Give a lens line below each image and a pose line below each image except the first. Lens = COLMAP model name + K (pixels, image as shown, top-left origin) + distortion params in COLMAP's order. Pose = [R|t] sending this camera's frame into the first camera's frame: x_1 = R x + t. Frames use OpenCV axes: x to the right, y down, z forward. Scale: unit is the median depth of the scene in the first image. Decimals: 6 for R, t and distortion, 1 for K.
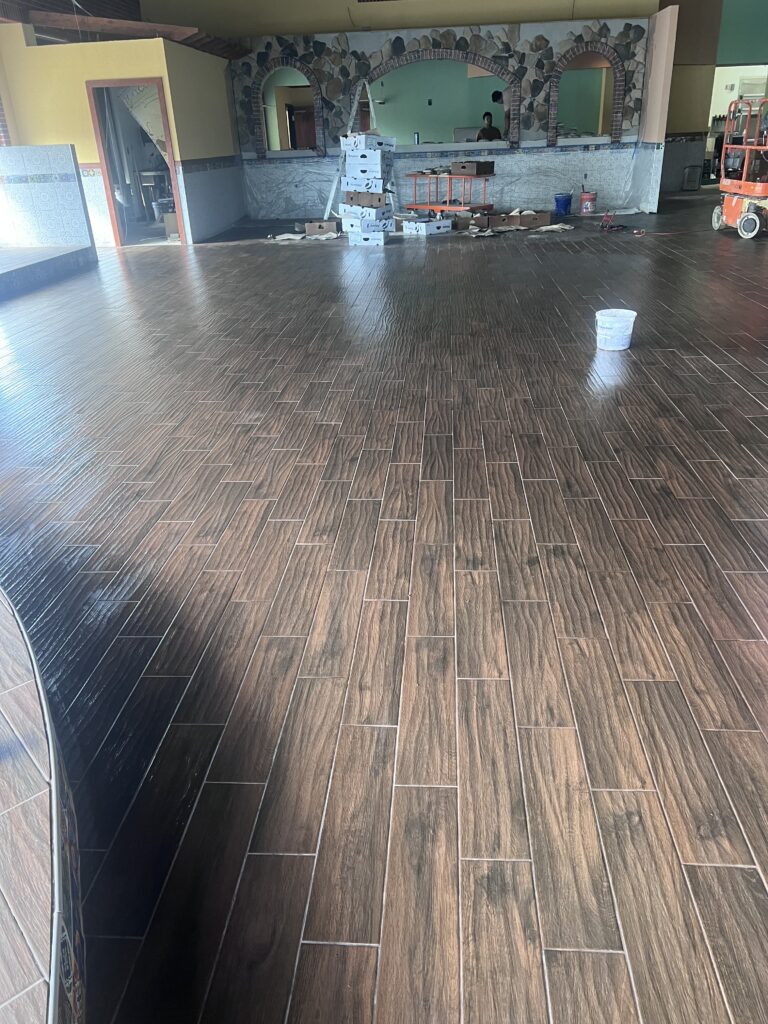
lens RADIAL K [[775.4, 0, 384.0], [0, 775.4, 512.0], [0, 0, 1]] dist [0.068336, -0.086913]
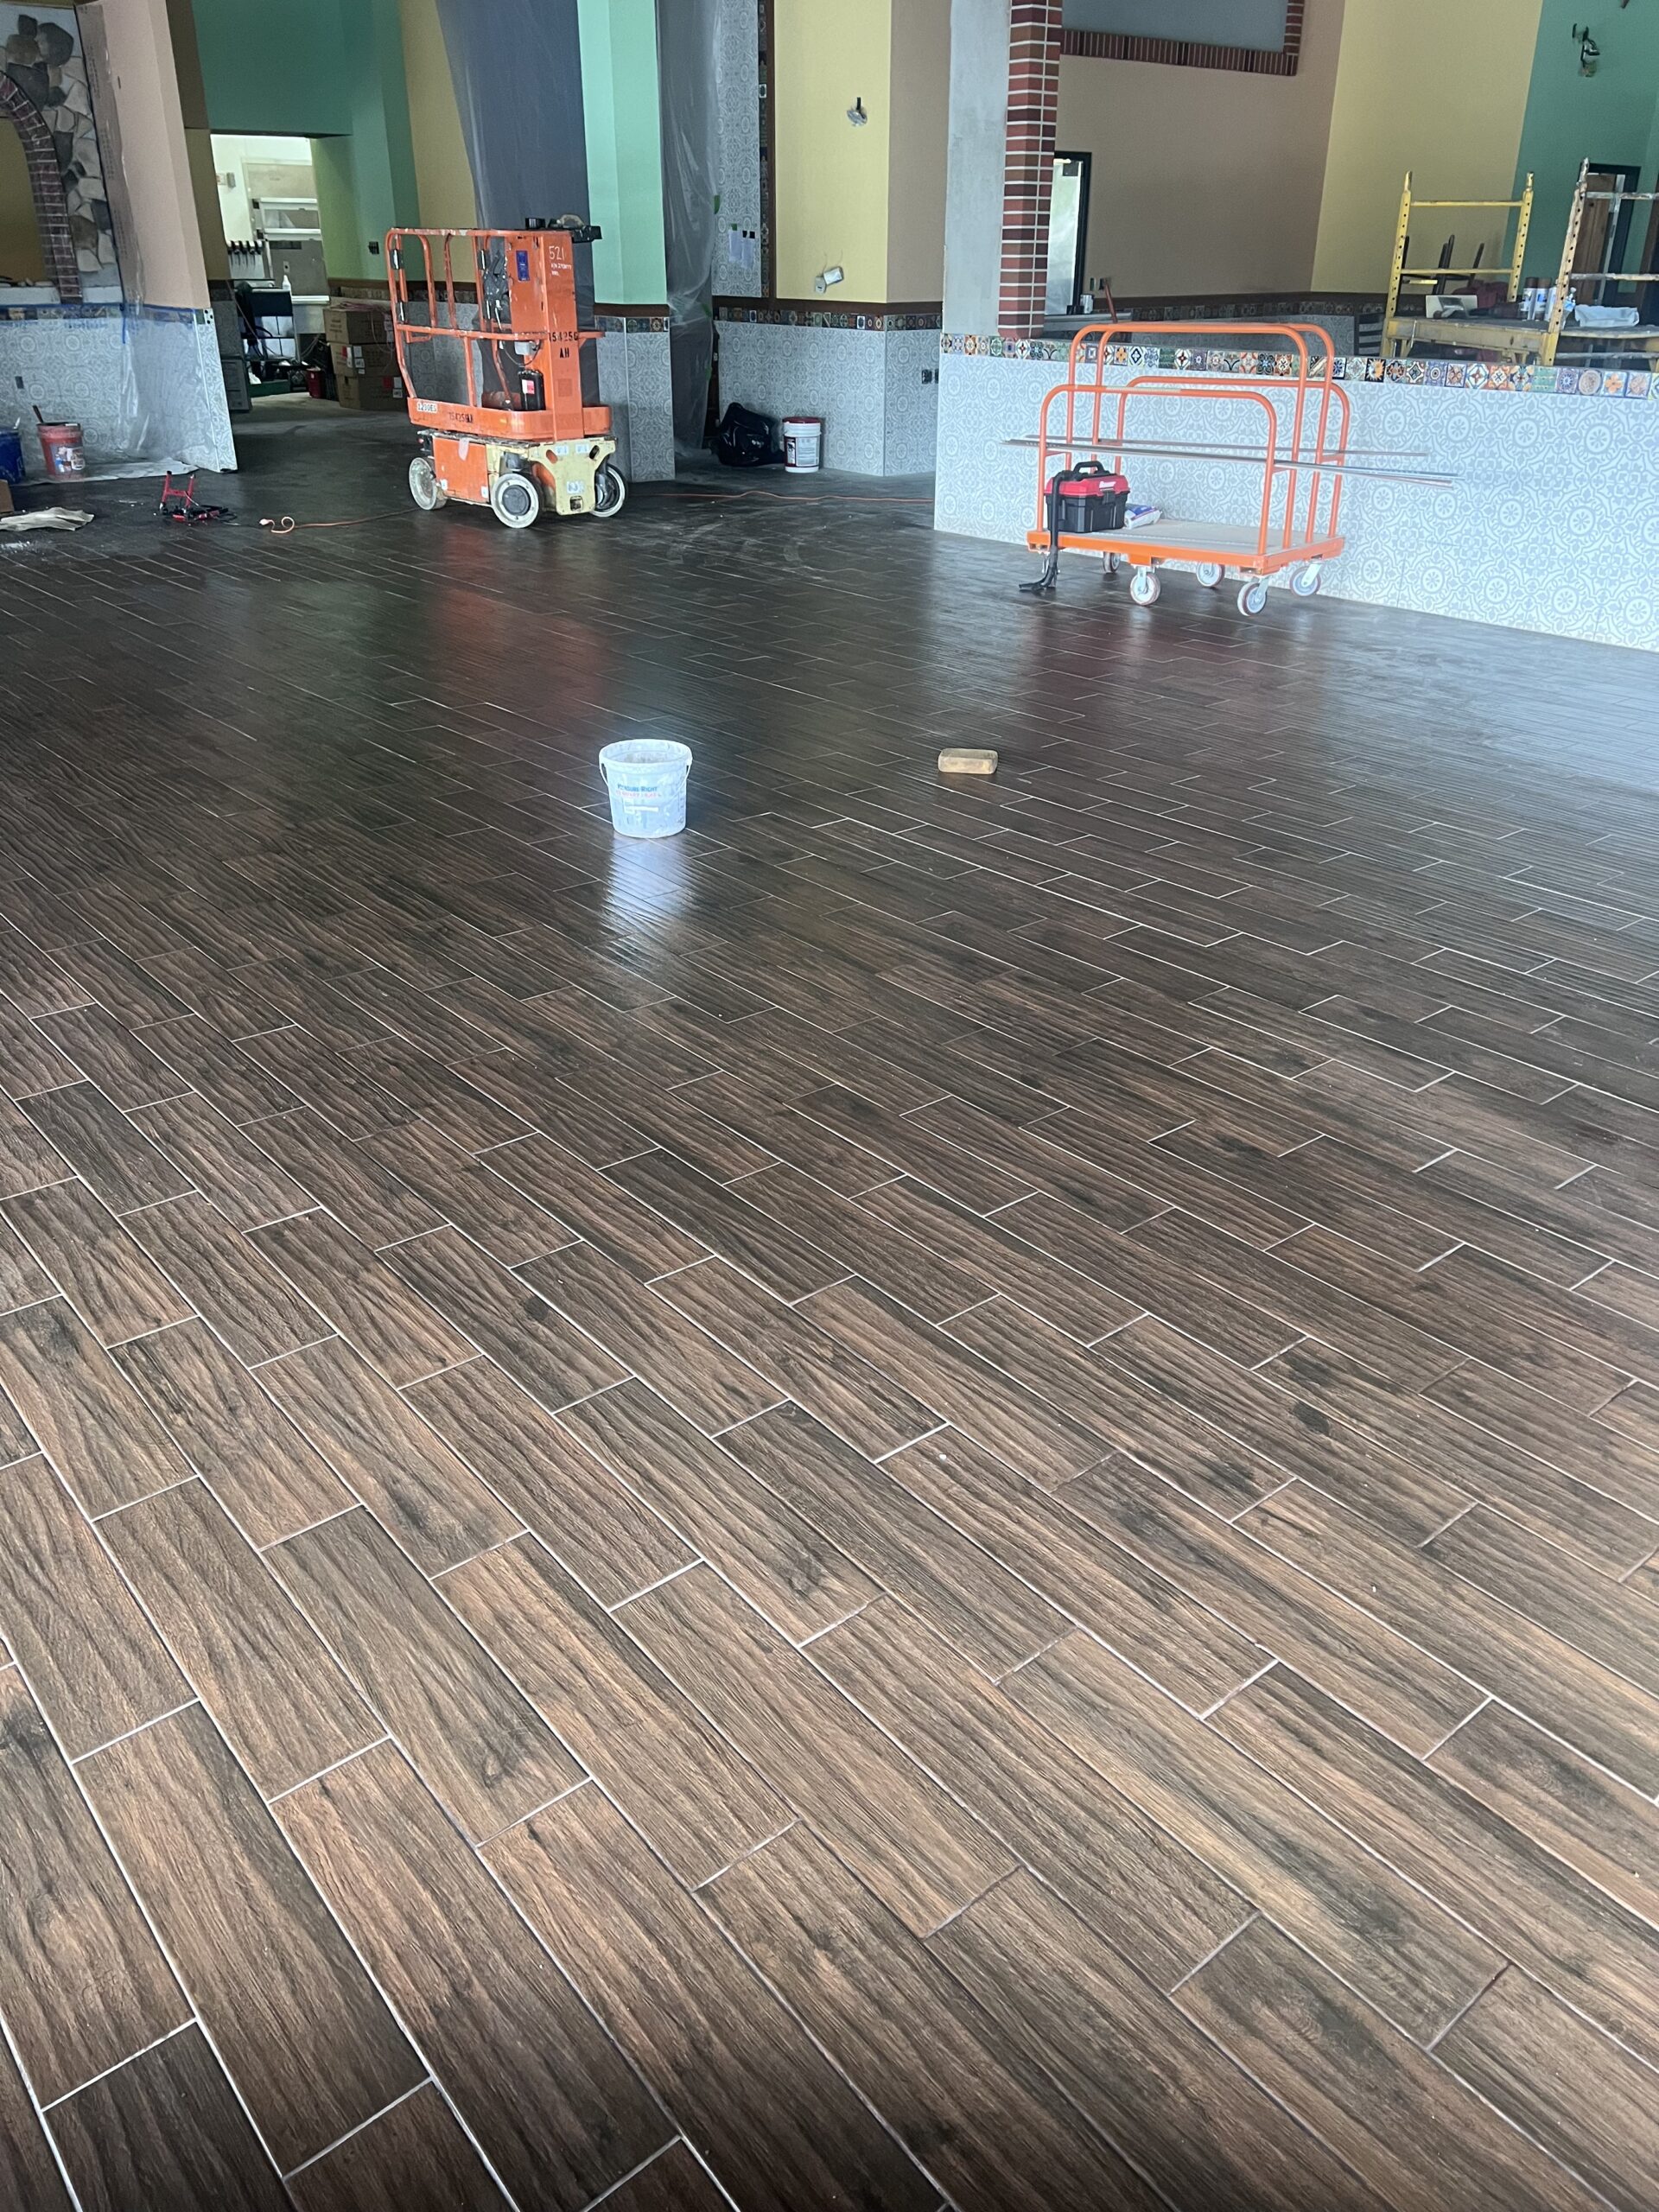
lens RADIAL K [[1675.0, 0, 829.5], [0, 1675.0, 1106.0], [0, 0, 1]] dist [0.068336, -0.086913]
pose [[0.713018, -0.278373, 0.643516, -0.423592], [0.269764, 0.956073, 0.114680, -0.216264], [-0.647173, 0.091829, 0.756793, 0.367524]]
